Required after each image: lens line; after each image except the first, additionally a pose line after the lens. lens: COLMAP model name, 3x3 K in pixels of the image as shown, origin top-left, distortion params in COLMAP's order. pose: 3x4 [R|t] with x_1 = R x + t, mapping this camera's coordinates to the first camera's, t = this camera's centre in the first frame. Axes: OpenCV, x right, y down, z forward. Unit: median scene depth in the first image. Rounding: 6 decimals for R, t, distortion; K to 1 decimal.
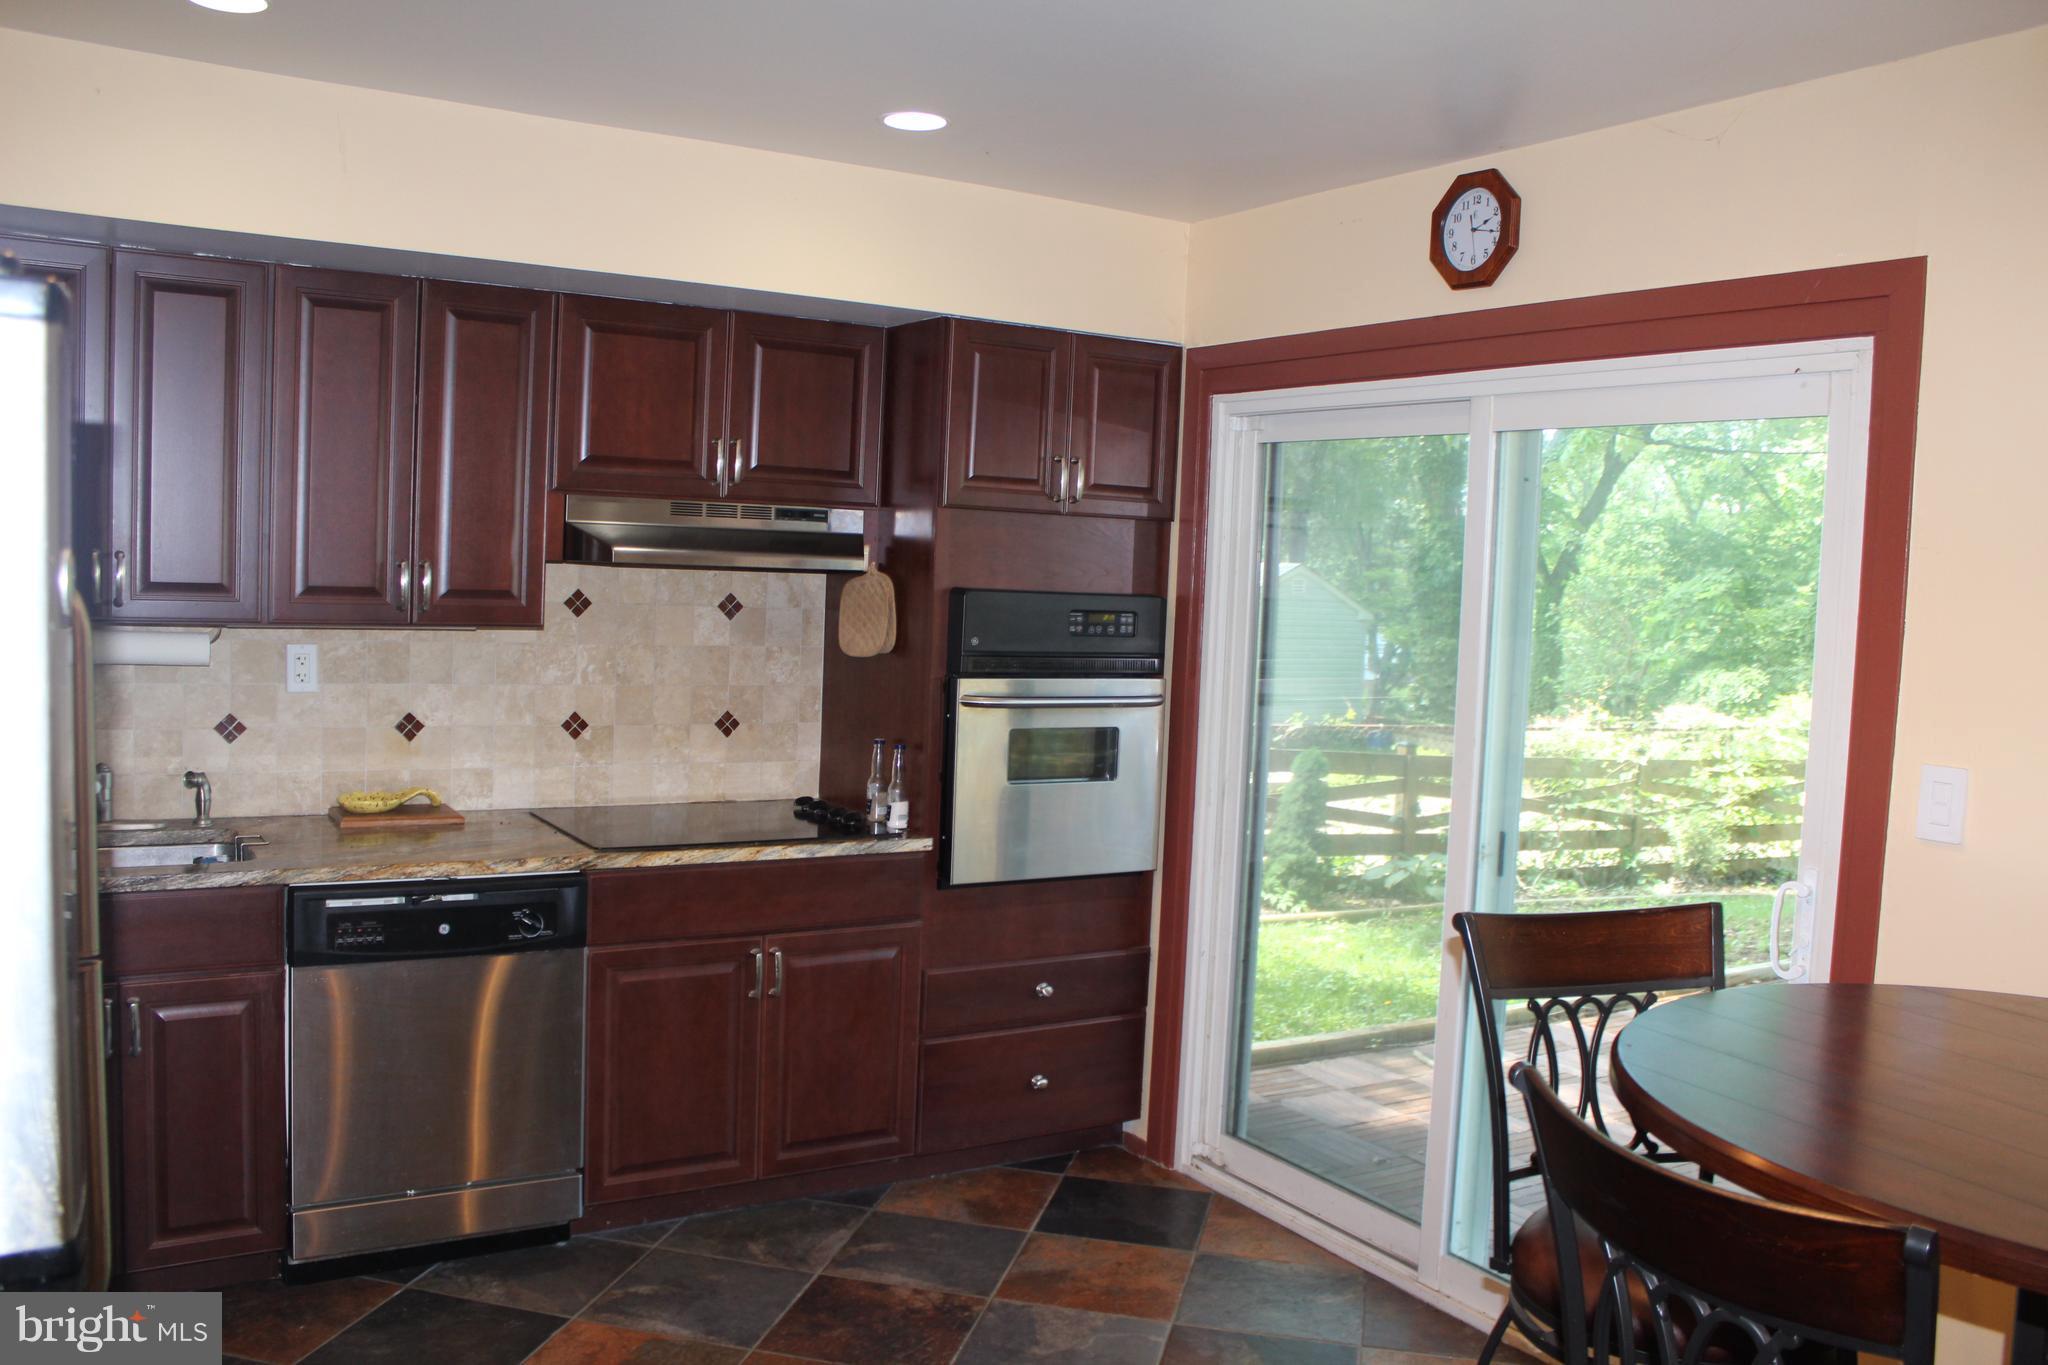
lens RADIAL K [[1878.5, 0, 1024.0], [0, 1878.5, 682.5], [0, 0, 1]] dist [-0.056388, 0.000490]
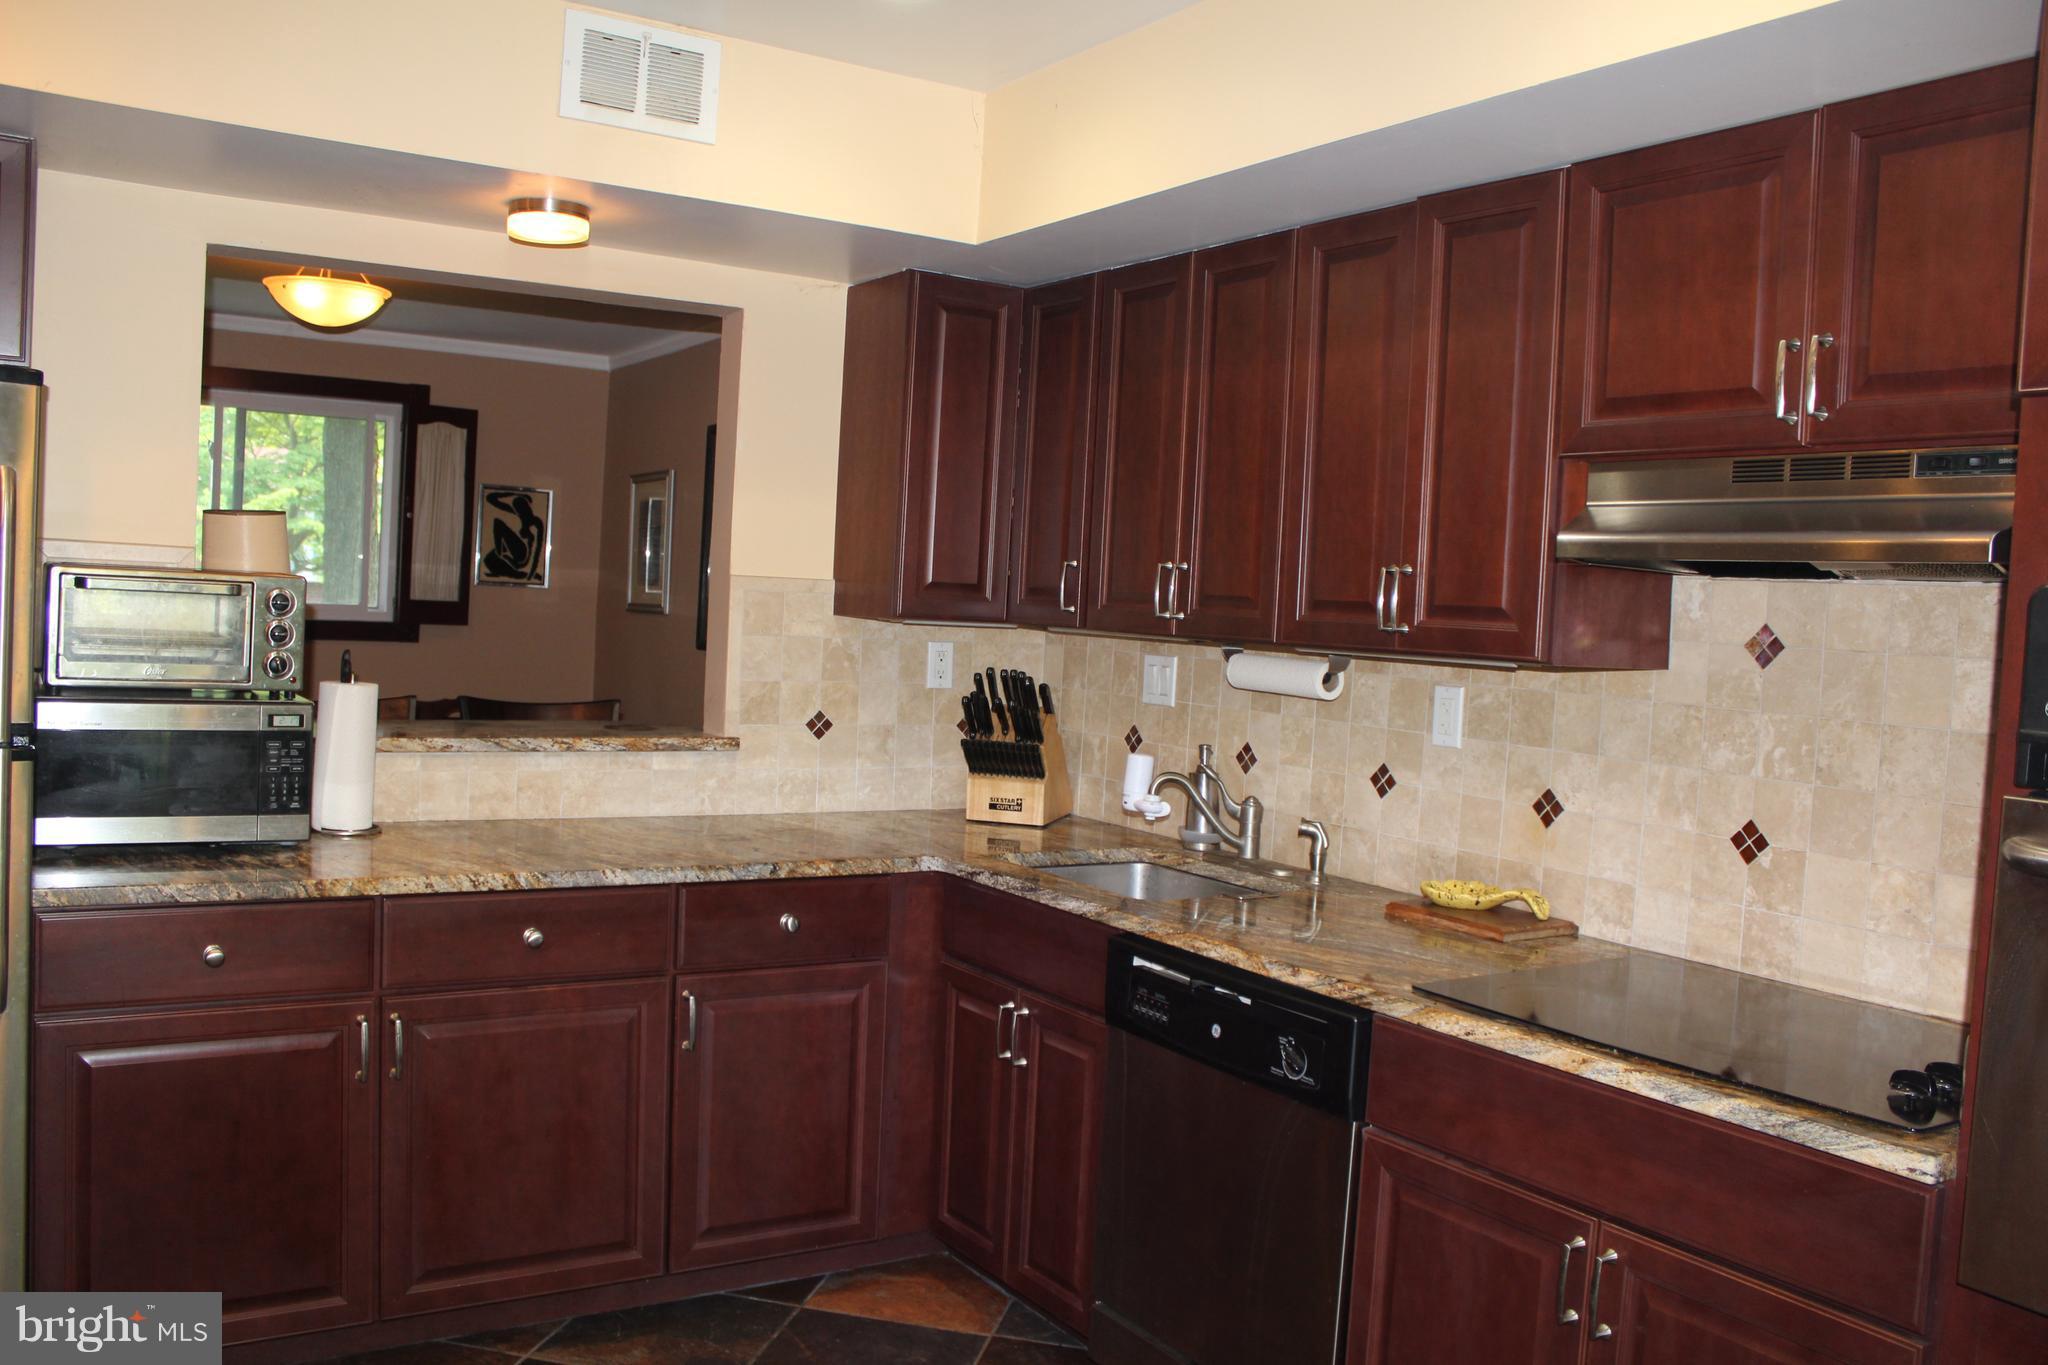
lens RADIAL K [[1878.5, 0, 1024.0], [0, 1878.5, 682.5], [0, 0, 1]] dist [-0.056388, 0.000490]
pose [[-0.040204, 0.002145, -0.999189, 0.390914], [-0.116308, 0.993190, 0.006812, -0.005970], [0.992399, 0.116487, -0.039680, 0.780479]]
